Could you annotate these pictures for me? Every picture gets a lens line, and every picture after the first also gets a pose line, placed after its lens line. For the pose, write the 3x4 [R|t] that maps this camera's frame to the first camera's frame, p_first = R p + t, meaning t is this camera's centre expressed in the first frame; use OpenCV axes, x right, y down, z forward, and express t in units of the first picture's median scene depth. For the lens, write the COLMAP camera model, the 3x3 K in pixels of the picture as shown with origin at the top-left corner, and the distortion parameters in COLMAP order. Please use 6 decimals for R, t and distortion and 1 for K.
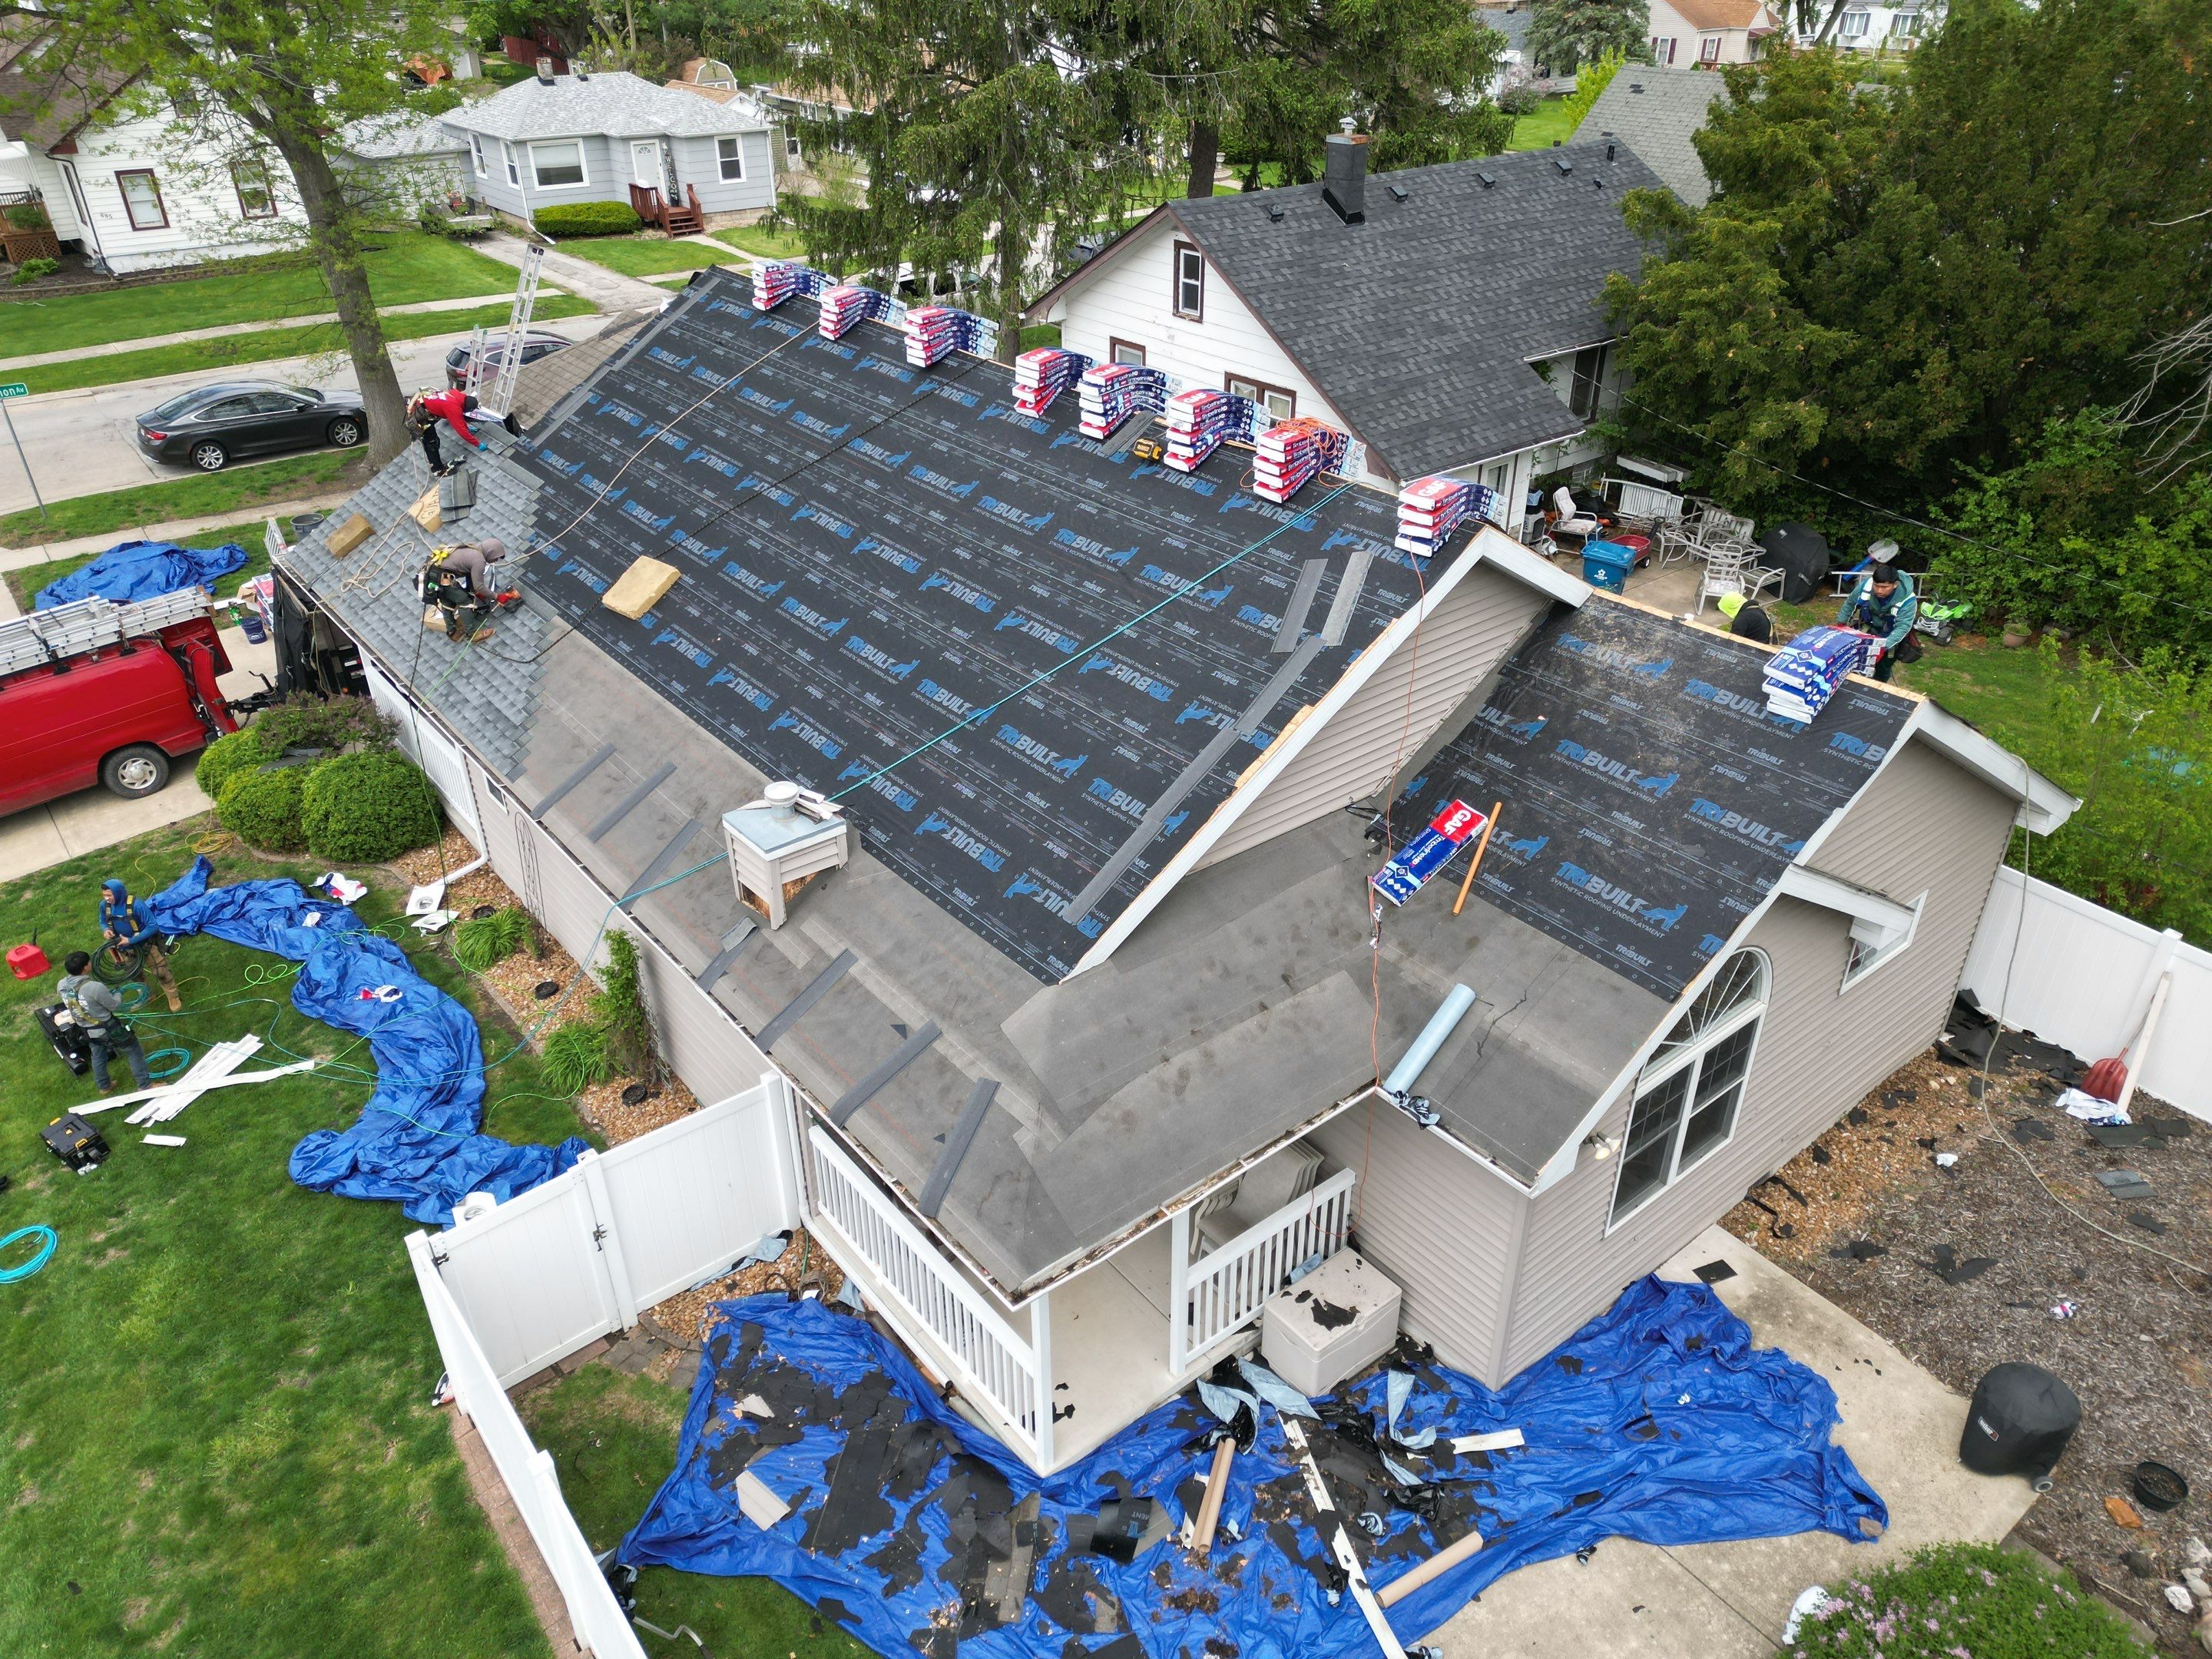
lens RADIAL K [[1534.9, 0, 1099.8], [0, 1534.9, 831.4], [0, 0, 1]] dist [0.059725, -0.050472]
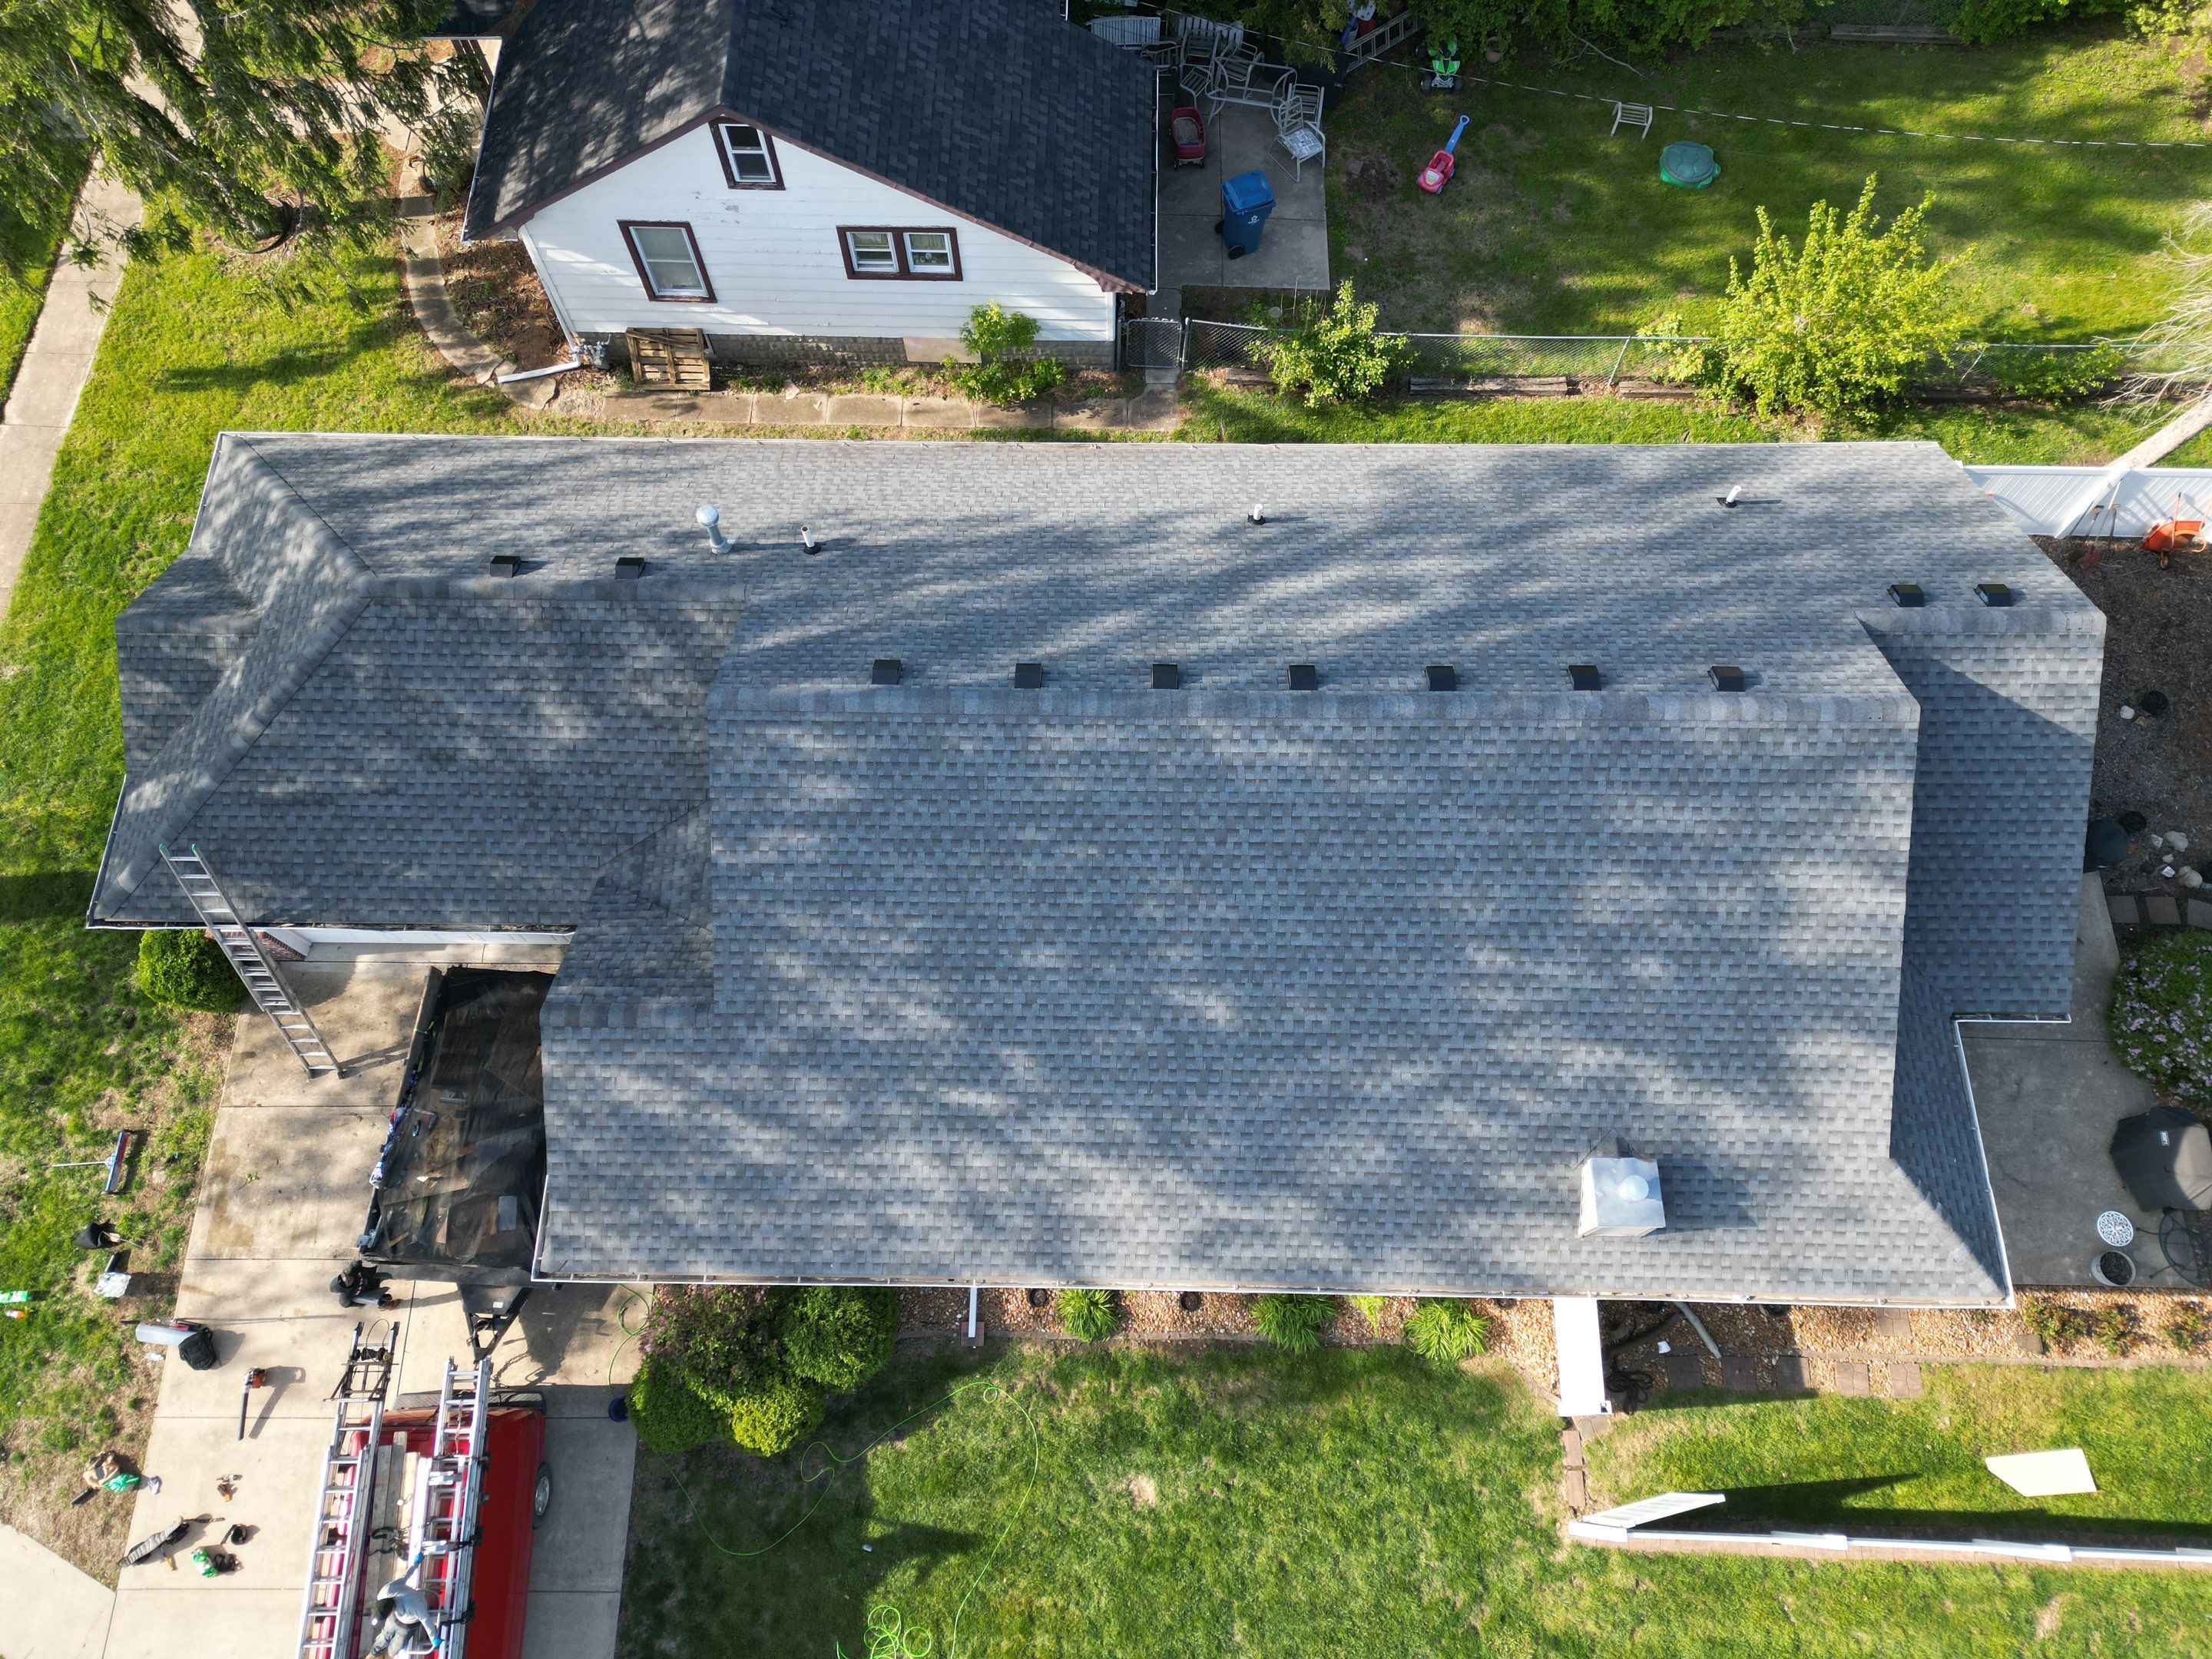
lens RADIAL K [[1534.9, 0, 1096.1], [0, 1534.9, 830.3], [0, 0, 1]] dist [0.059725, -0.050472]
pose [[0.639319, -0.714213, 0.284906, -0.618928], [0.401288, 0.625955, 0.668691, -1.217149], [-0.655926, -0.313177, 0.686790, 0.443410]]
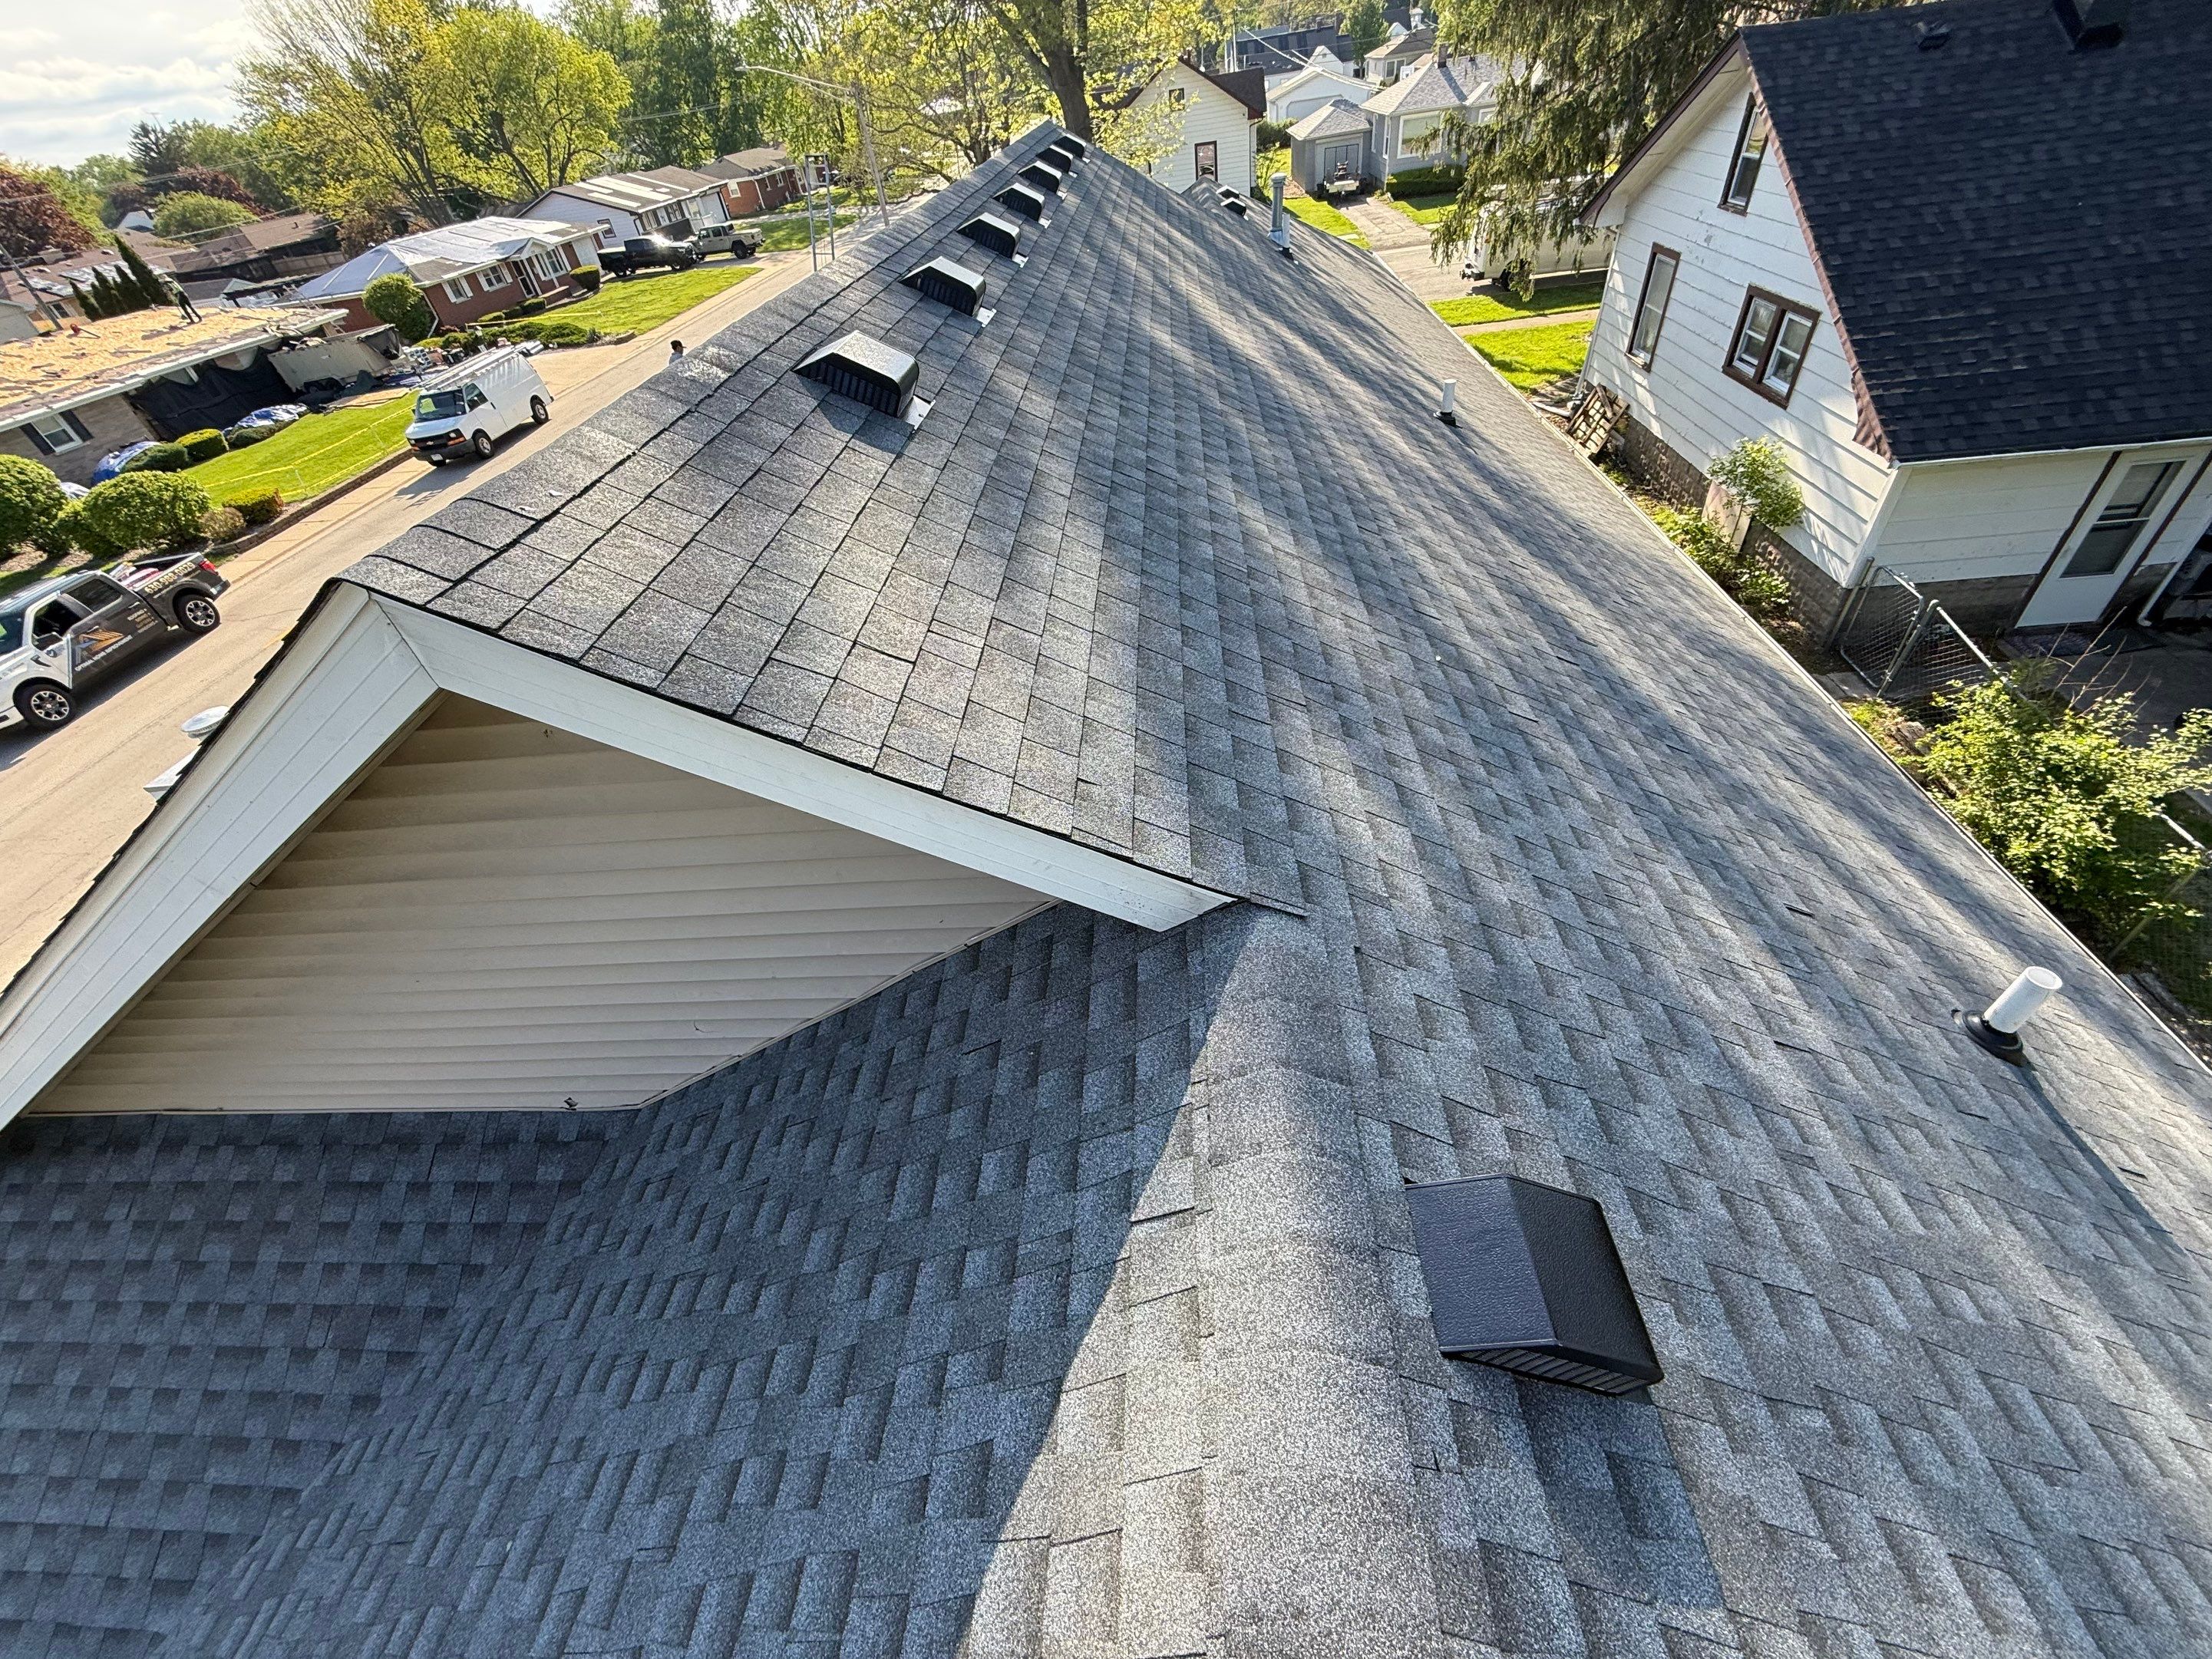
lens RADIAL K [[873.2, 0, 1096.2], [0, 873.2, 833.2], [0, 0, 1]] dist [-0.002661, -0.000034]
pose [[0.737576, 0.378056, -0.559514, 0.380374], [-0.237883, 0.920939, 0.308679, -0.205745], [0.631976, -0.094576, 0.769195, 0.870640]]
